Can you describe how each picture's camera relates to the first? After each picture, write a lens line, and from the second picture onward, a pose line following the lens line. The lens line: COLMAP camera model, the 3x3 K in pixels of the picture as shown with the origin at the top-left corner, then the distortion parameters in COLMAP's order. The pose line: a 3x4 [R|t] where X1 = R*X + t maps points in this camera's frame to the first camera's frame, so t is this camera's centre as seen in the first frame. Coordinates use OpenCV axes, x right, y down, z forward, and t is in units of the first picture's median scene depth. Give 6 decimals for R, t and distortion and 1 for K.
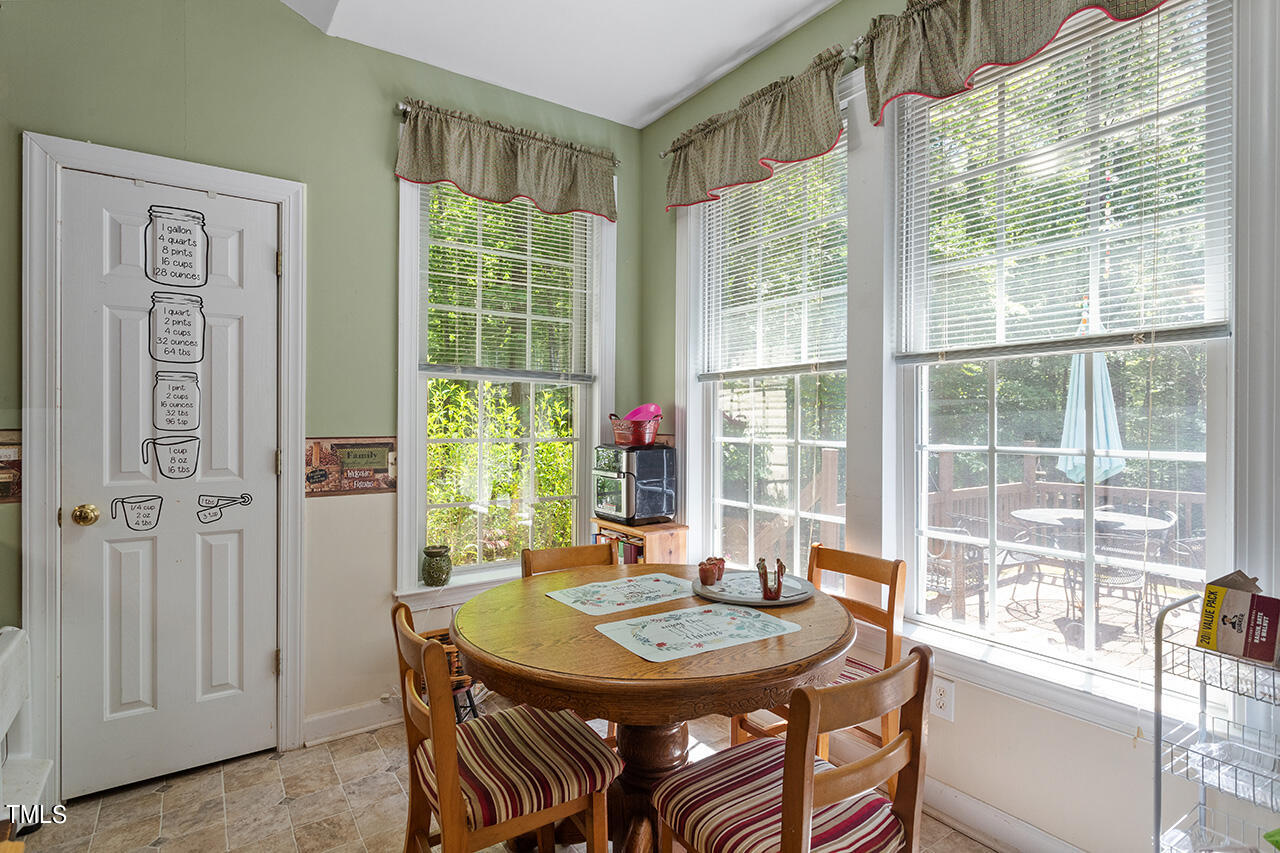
lens RADIAL K [[627.3, 0, 635.1], [0, 627.3, 420.2], [0, 0, 1]] dist [-0.000405, -0.000025]
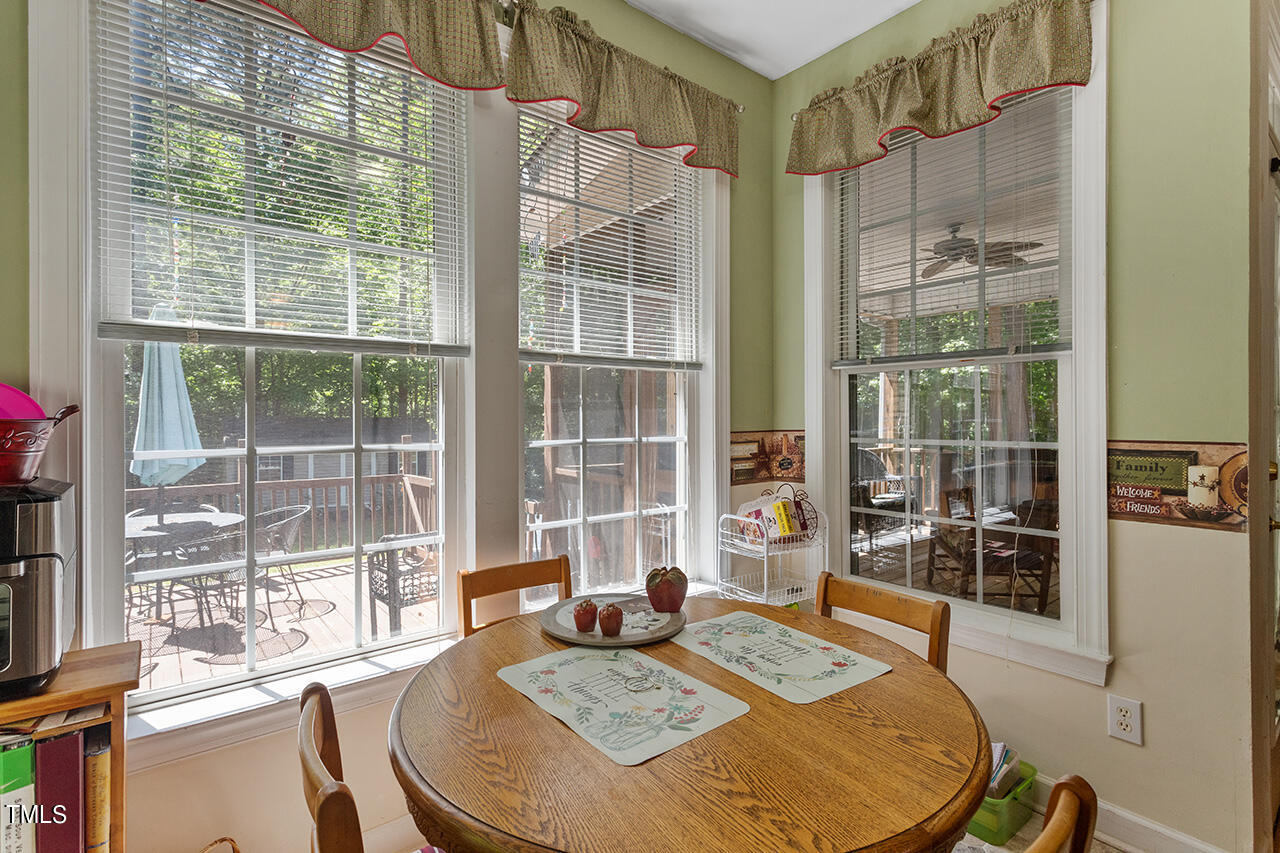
lens RADIAL K [[613.0, 0, 632.5], [0, 613.0, 422.0], [0, 0, 1]] dist [0.000275, -0.000361]
pose [[-0.054294, -0.007321, 0.998498, -0.617336], [0.002524, 0.999969, 0.007469, 0.001572], [-0.998522, 0.002926, -0.054274, 1.012345]]
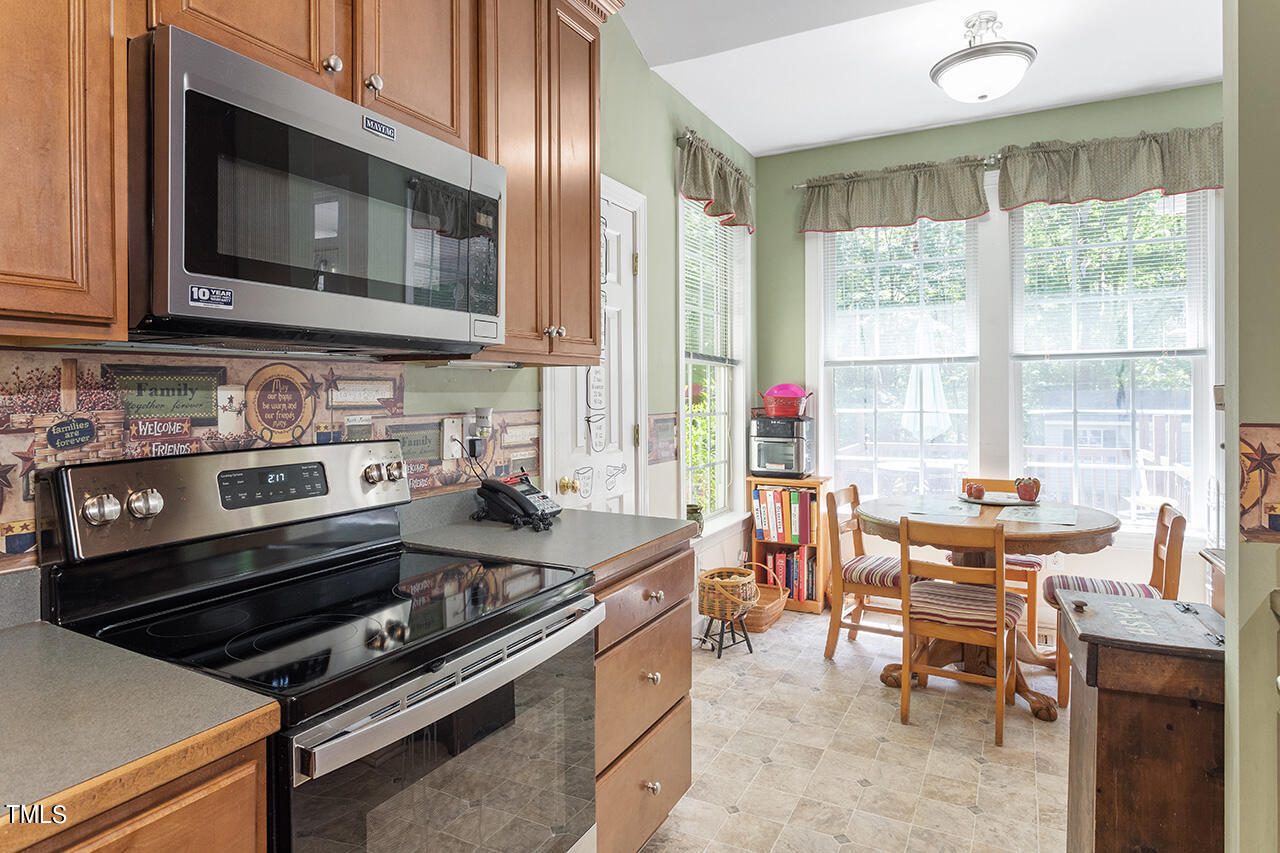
lens RADIAL K [[698.9, 0, 641.0], [0, 698.9, 398.9], [0, 0, 1]] dist [-0.001172, 0.000051]
pose [[0.892193, -0.010479, 0.451532, -1.454249], [0.008250, 0.999942, 0.006903, -0.012823], [-0.451578, -0.002434, 0.892228, -0.198218]]
